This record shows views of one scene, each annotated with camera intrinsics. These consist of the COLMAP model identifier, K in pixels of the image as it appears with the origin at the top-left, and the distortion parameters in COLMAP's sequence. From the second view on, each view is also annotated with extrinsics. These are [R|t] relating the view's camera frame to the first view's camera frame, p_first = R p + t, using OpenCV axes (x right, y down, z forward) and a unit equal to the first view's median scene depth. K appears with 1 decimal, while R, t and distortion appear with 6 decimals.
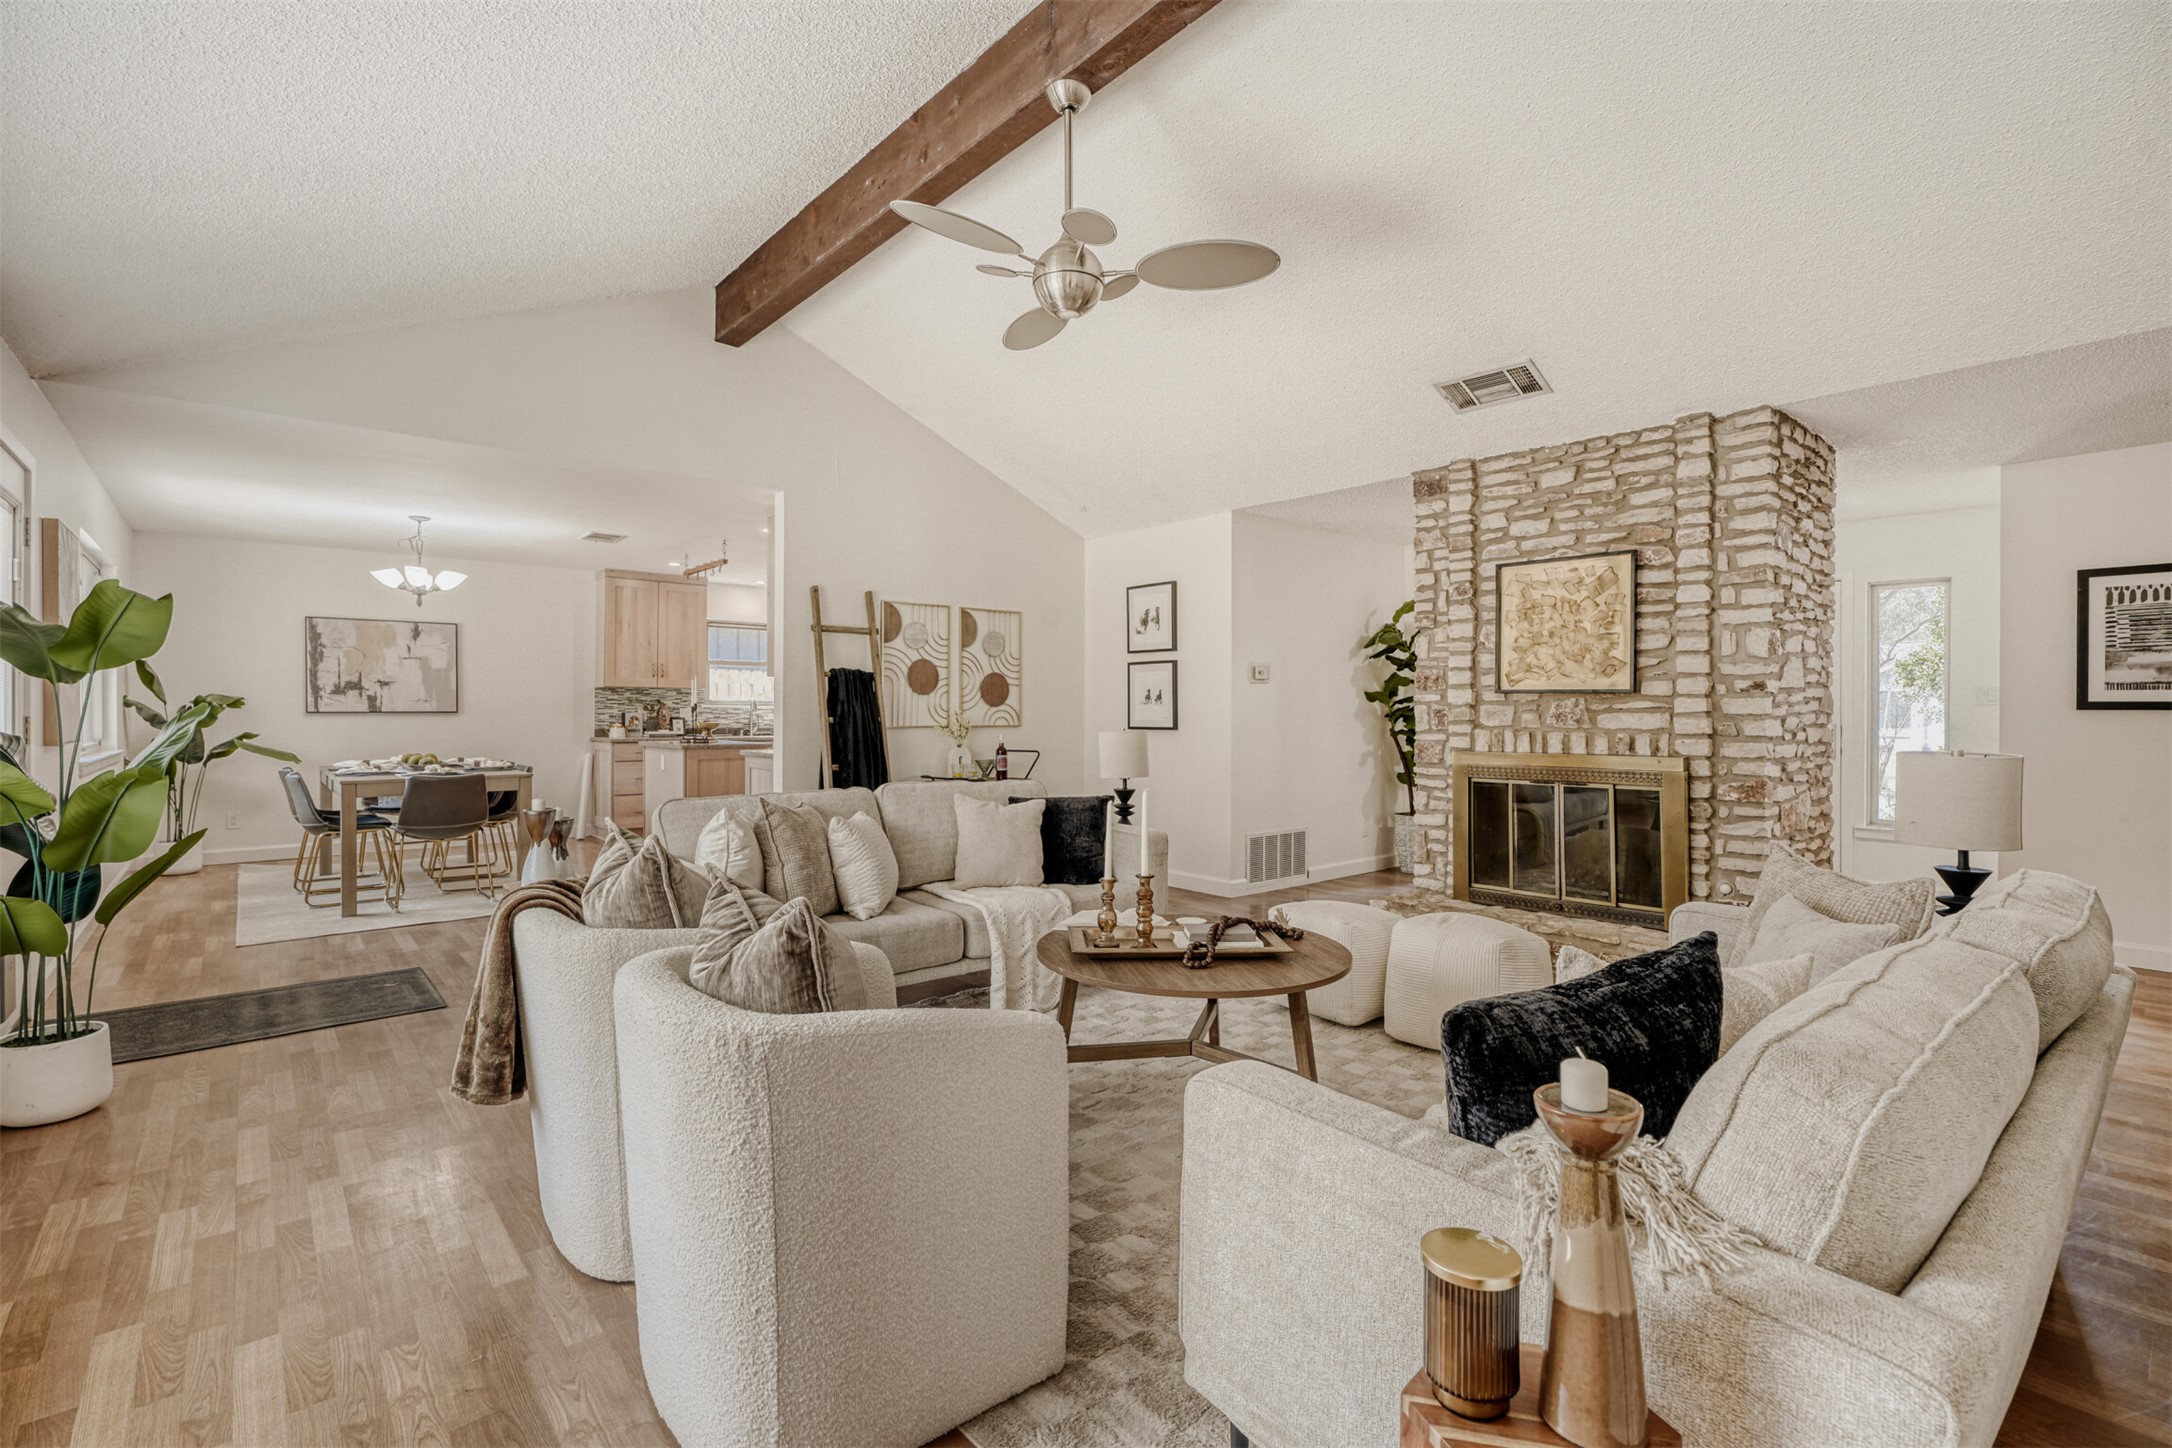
lens RADIAL K [[984.1, 0, 1045.3], [0, 984.1, 707.1], [0, 0, 1]] dist [0.000590, 0.001614]
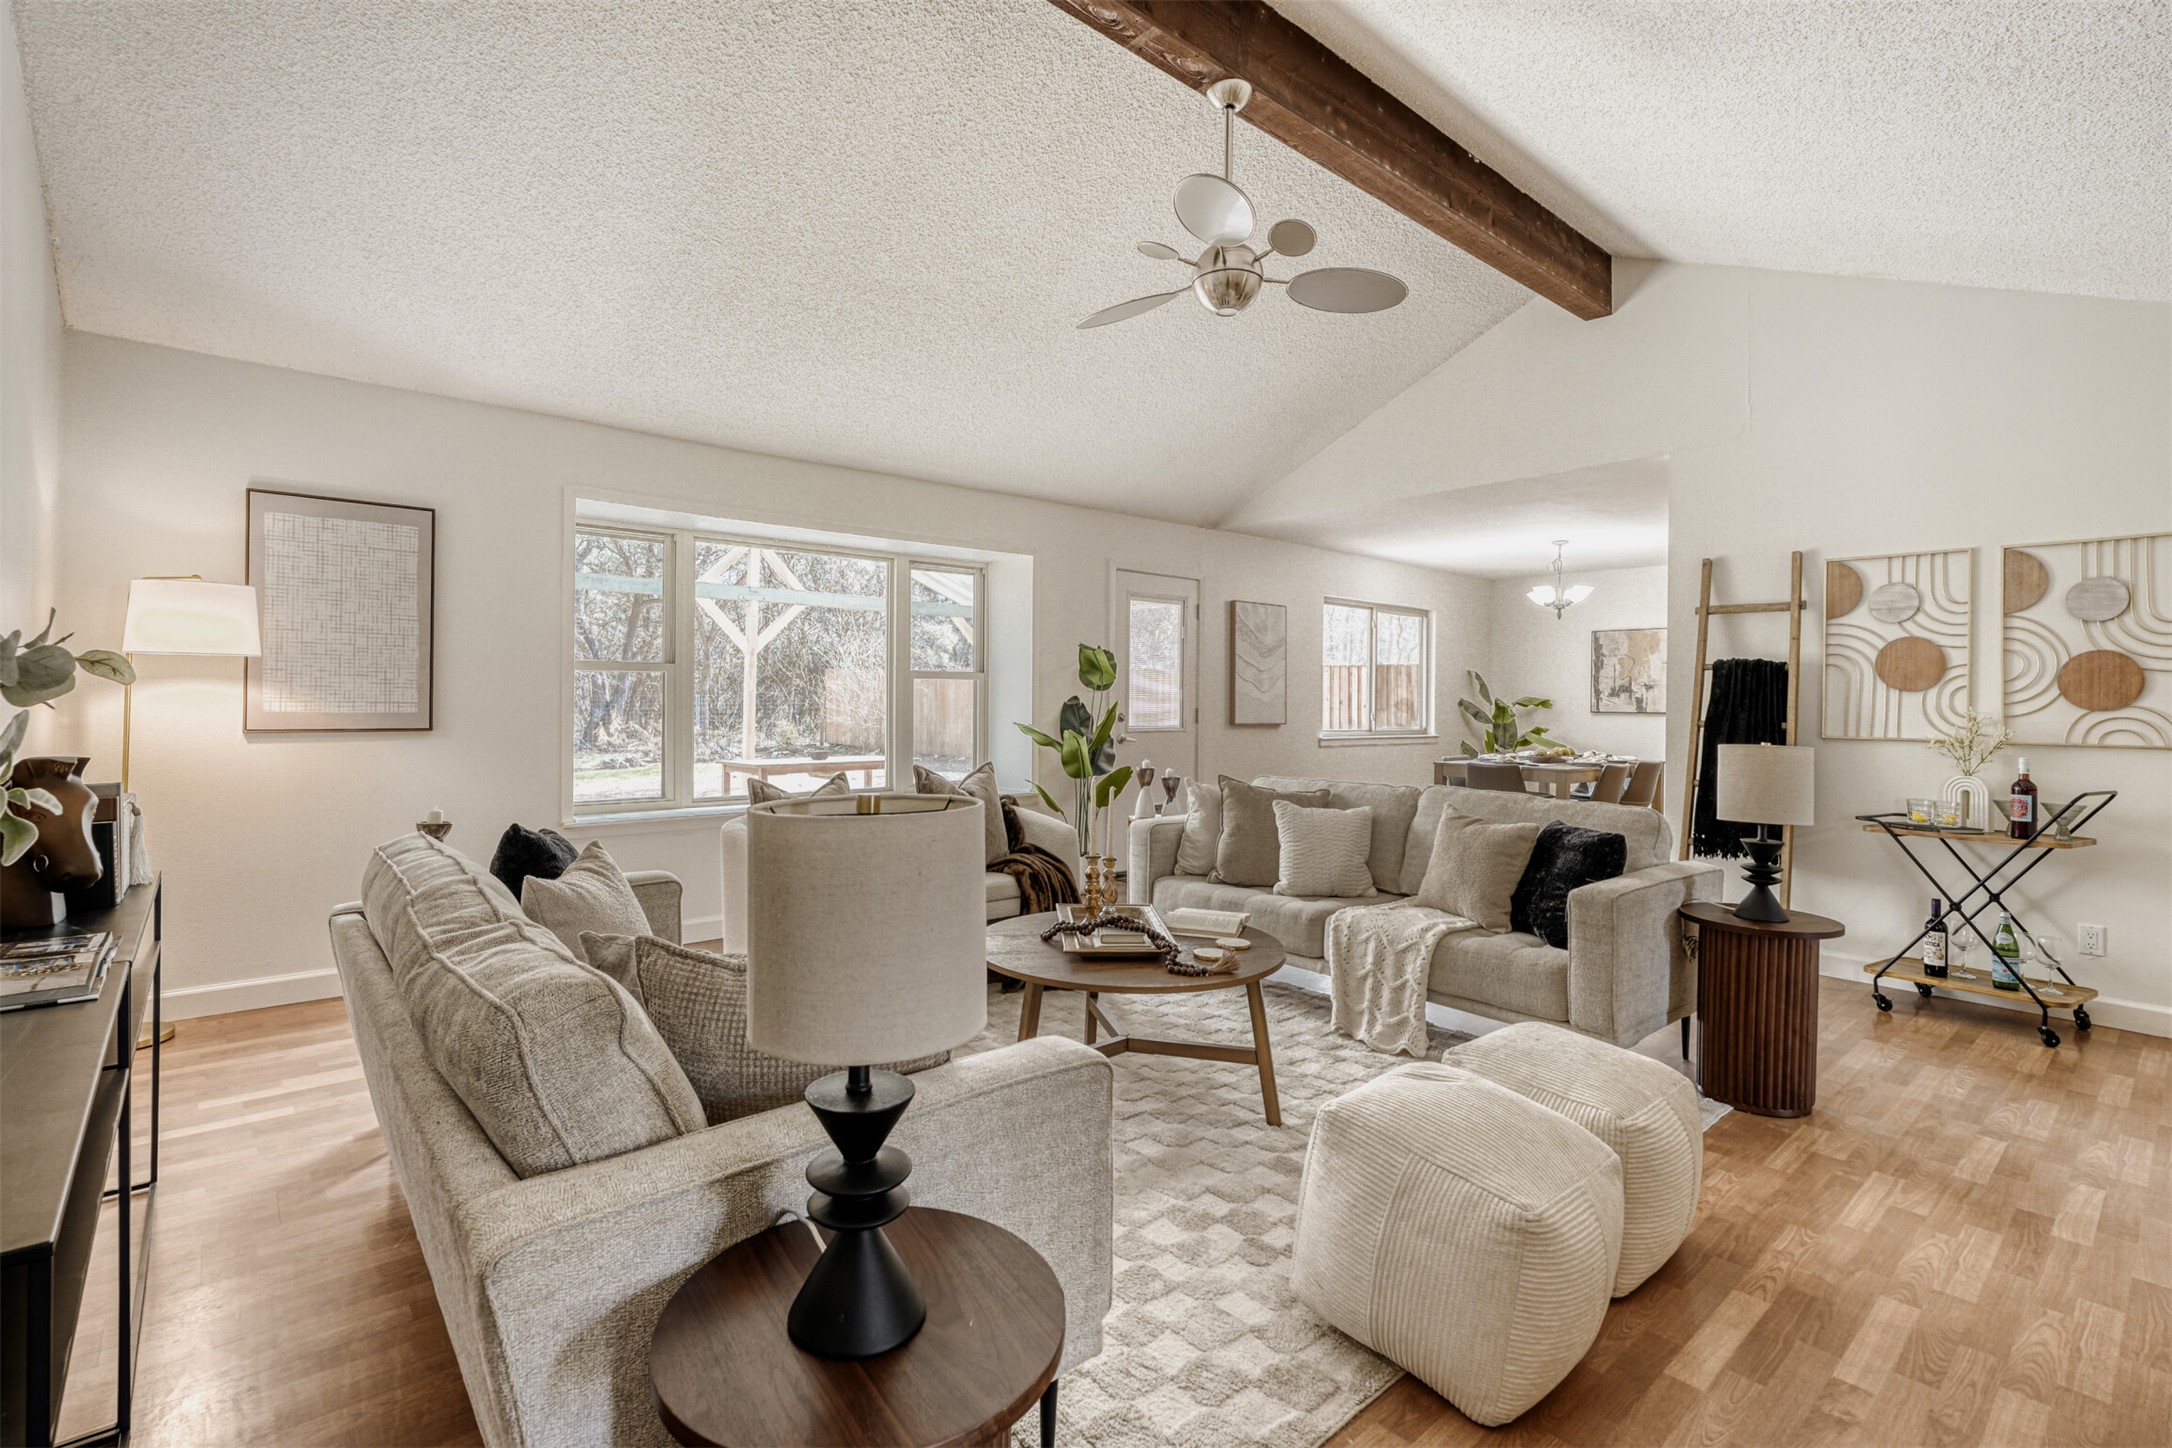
lens RADIAL K [[984.1, 0, 1069.5], [0, 984.1, 709.7], [0, 0, 1]] dist [0.000590, 0.001614]
pose [[0.021066, 0.007331, -0.999751, 0.505744], [-0.011653, 0.999907, 0.007087, 0.001628], [0.999710, 0.011501, 0.021150, 0.408118]]
